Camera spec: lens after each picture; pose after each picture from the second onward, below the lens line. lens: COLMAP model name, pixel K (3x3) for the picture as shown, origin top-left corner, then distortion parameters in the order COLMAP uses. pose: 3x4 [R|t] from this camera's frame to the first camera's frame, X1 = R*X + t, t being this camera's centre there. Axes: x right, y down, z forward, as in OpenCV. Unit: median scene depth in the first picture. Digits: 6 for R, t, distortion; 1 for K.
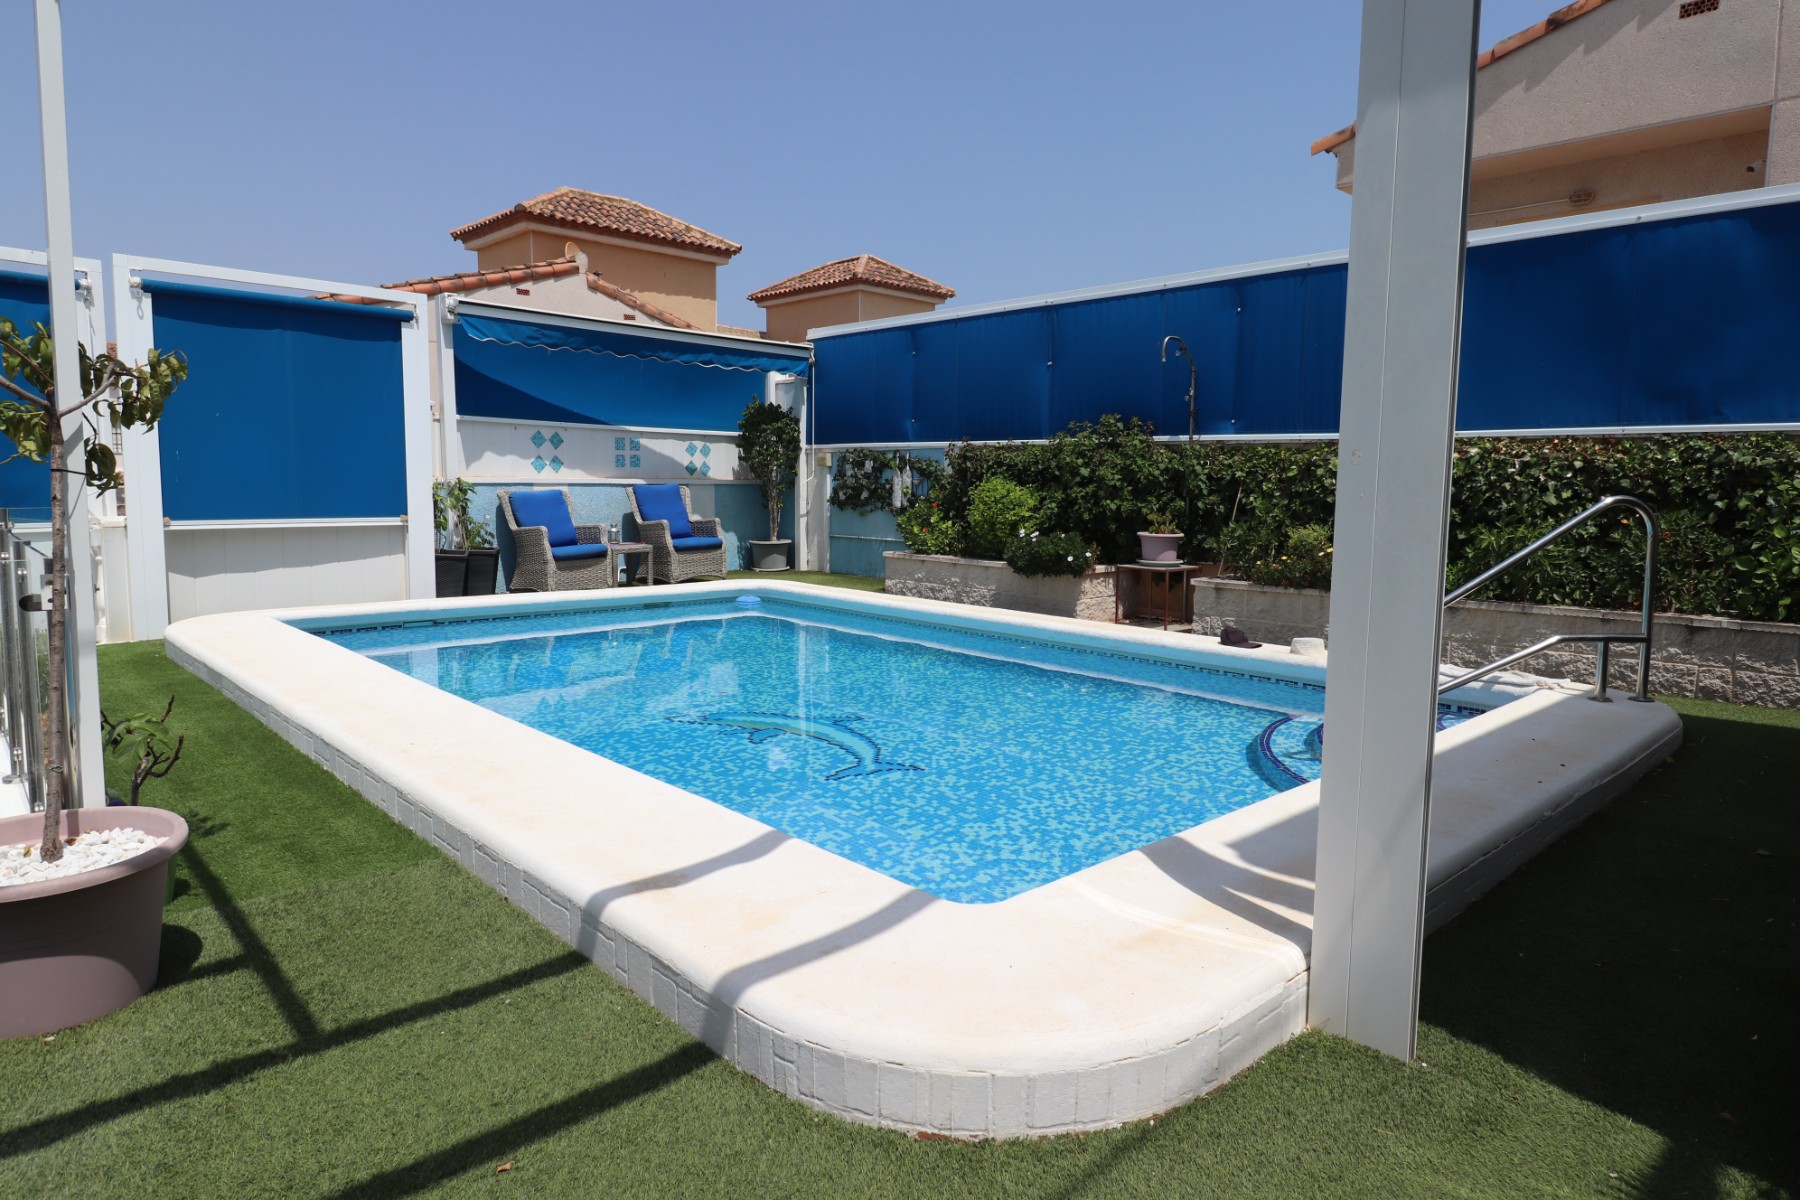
lens RADIAL K [[1053.9, 0, 893.9], [0, 1053.9, 590.3], [0, 0, 1]] dist [0.004316, -0.003099]
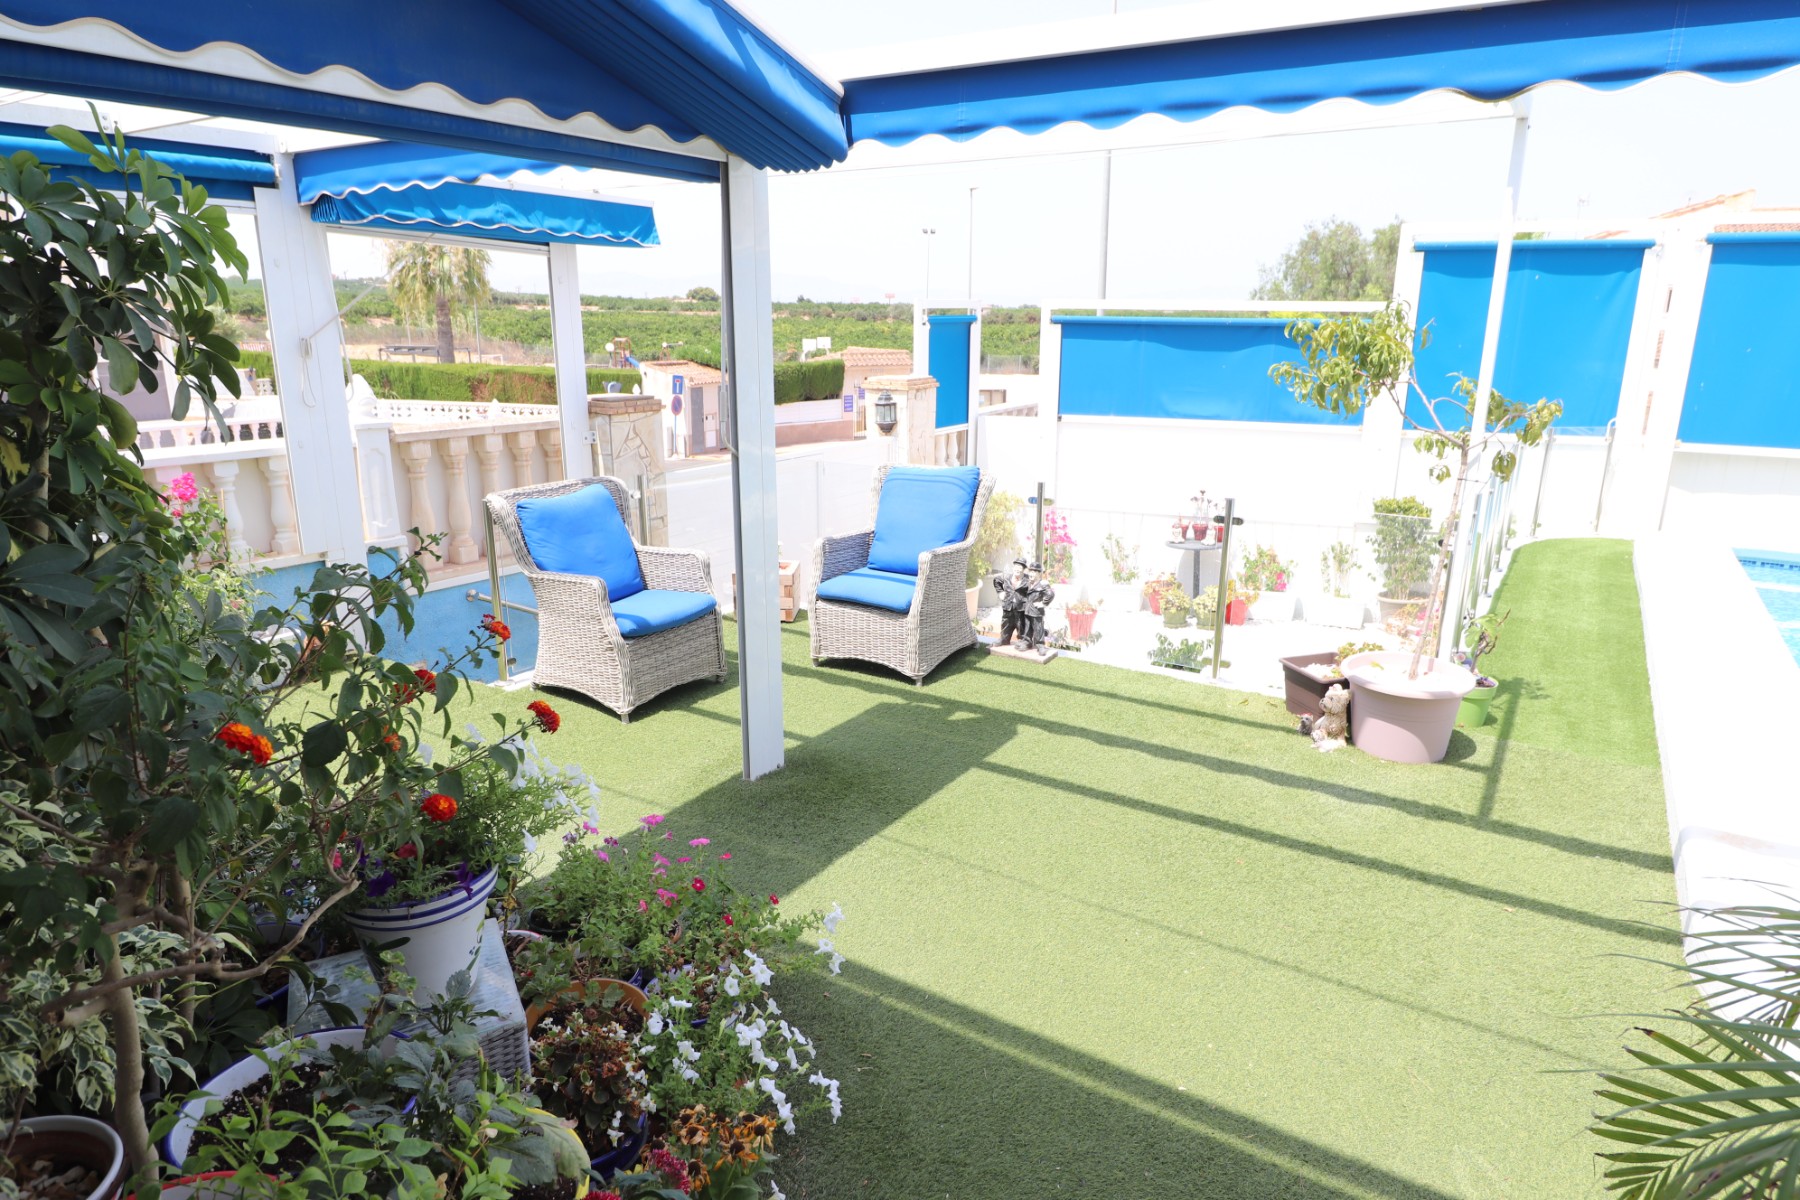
lens RADIAL K [[1053.9, 0, 893.9], [0, 1053.9, 590.3], [0, 0, 1]] dist [0.004316, -0.003099]
pose [[0.247322, 0.231486, -0.940875, 0.186117], [-0.099816, 0.971963, 0.212897, -0.055085], [0.963778, 0.041261, 0.263494, -0.108160]]
